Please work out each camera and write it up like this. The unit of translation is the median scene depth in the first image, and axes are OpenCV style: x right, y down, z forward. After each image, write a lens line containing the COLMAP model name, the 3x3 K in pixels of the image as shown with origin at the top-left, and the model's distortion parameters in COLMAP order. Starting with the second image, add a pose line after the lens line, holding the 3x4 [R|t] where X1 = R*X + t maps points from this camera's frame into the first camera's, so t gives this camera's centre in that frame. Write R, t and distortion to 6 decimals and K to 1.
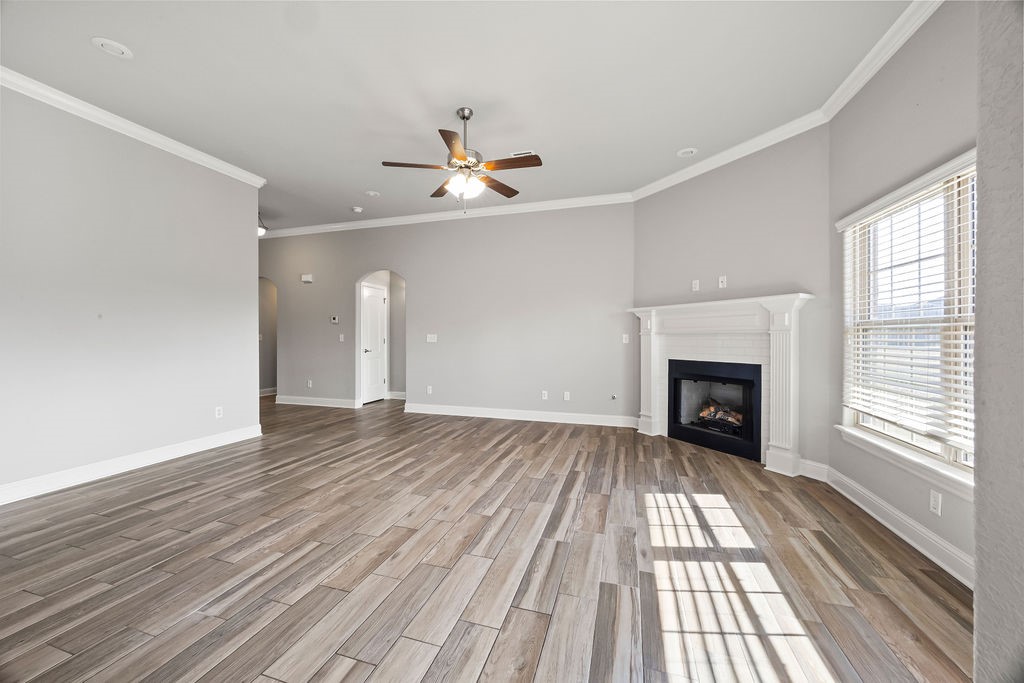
lens RADIAL K [[385.8, 0, 507.9], [0, 385.8, 338.7], [0, 0, 1]] dist [-0.004058, 0.000341]
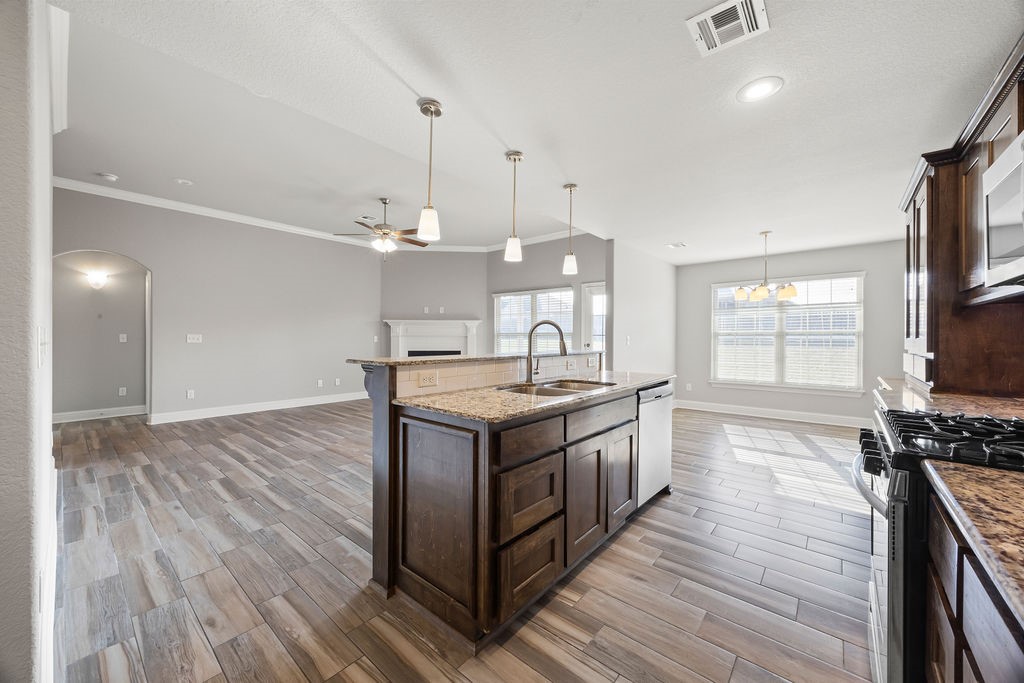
lens RADIAL K [[385.0, 0, 507.6], [0, 385.0, 338.2], [0, 0, 1]] dist [-0.001728, -0.000415]
pose [[0.396156, 0.000770, 0.918183, -1.320670], [0.000628, 0.999999, -0.001110, -0.001080], [-0.918183, 0.001017, 0.396155, -0.111444]]
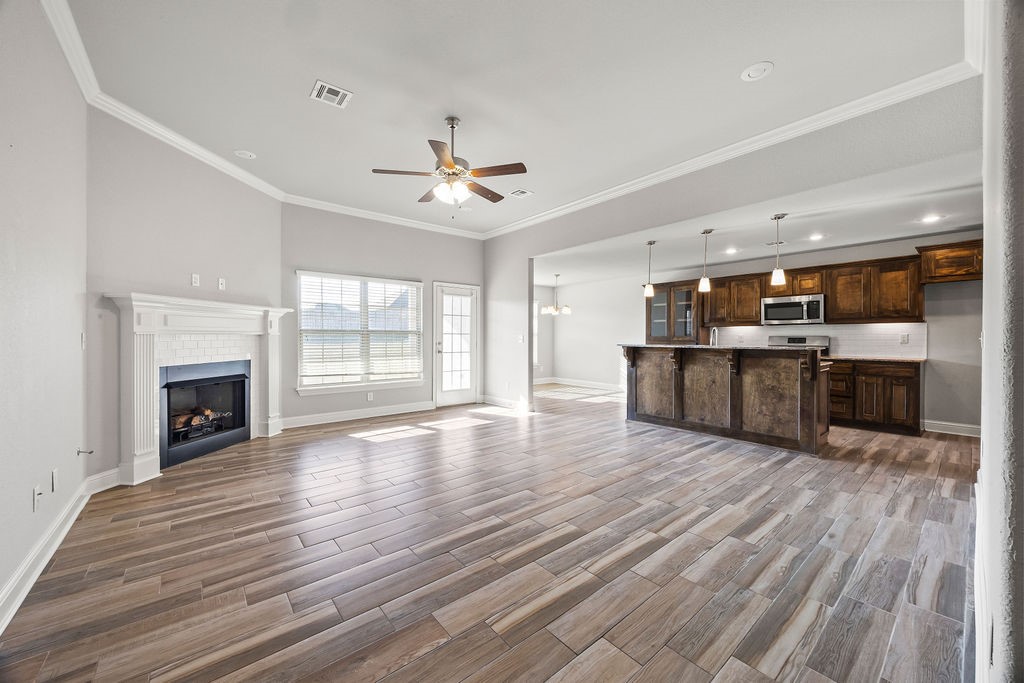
lens RADIAL K [[385.8, 0, 507.9], [0, 385.8, 338.7], [0, 0, 1]] dist [-0.004058, 0.000341]
pose [[-0.833814, -0.002706, 0.552039, -0.765222], [0.003990, 0.999932, 0.010929, -0.011460], [-0.552031, 0.011315, -0.833746, 1.690615]]
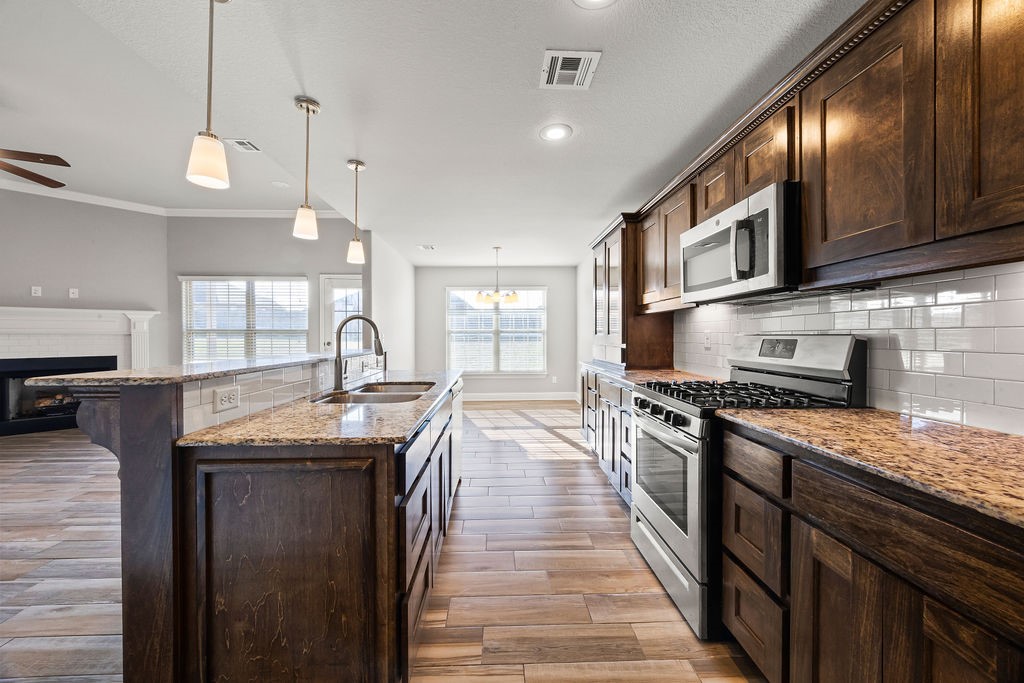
lens RADIAL K [[385.8, 0, 507.9], [0, 385.8, 338.7], [0, 0, 1]] dist [-0.004058, 0.000341]
pose [[-0.329259, -0.006238, 0.944219, -1.285480], [0.006384, 0.999941, 0.008832, -0.001074], [-0.944218, 0.008935, -0.329200, 0.088927]]
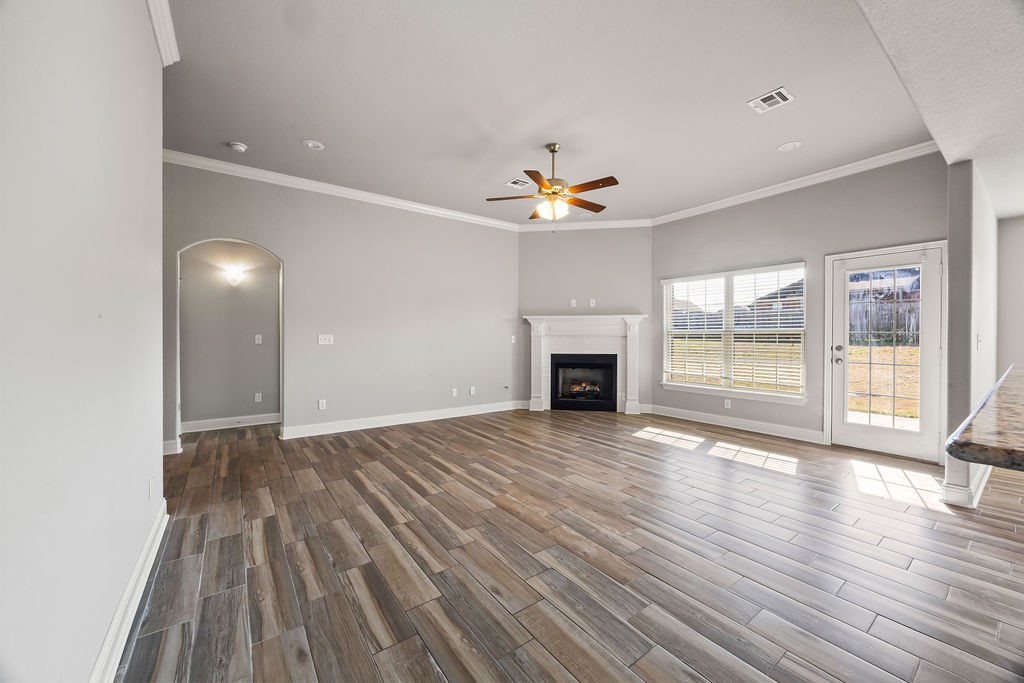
lens RADIAL K [[385.8, 0, 507.9], [0, 385.8, 338.7], [0, 0, 1]] dist [-0.004058, 0.000341]
pose [[0.603311, -0.002351, 0.797503, -1.066805], [0.003512, 0.999994, 0.000291, -0.003188], [-0.797498, 0.002625, 0.603315, 0.382441]]
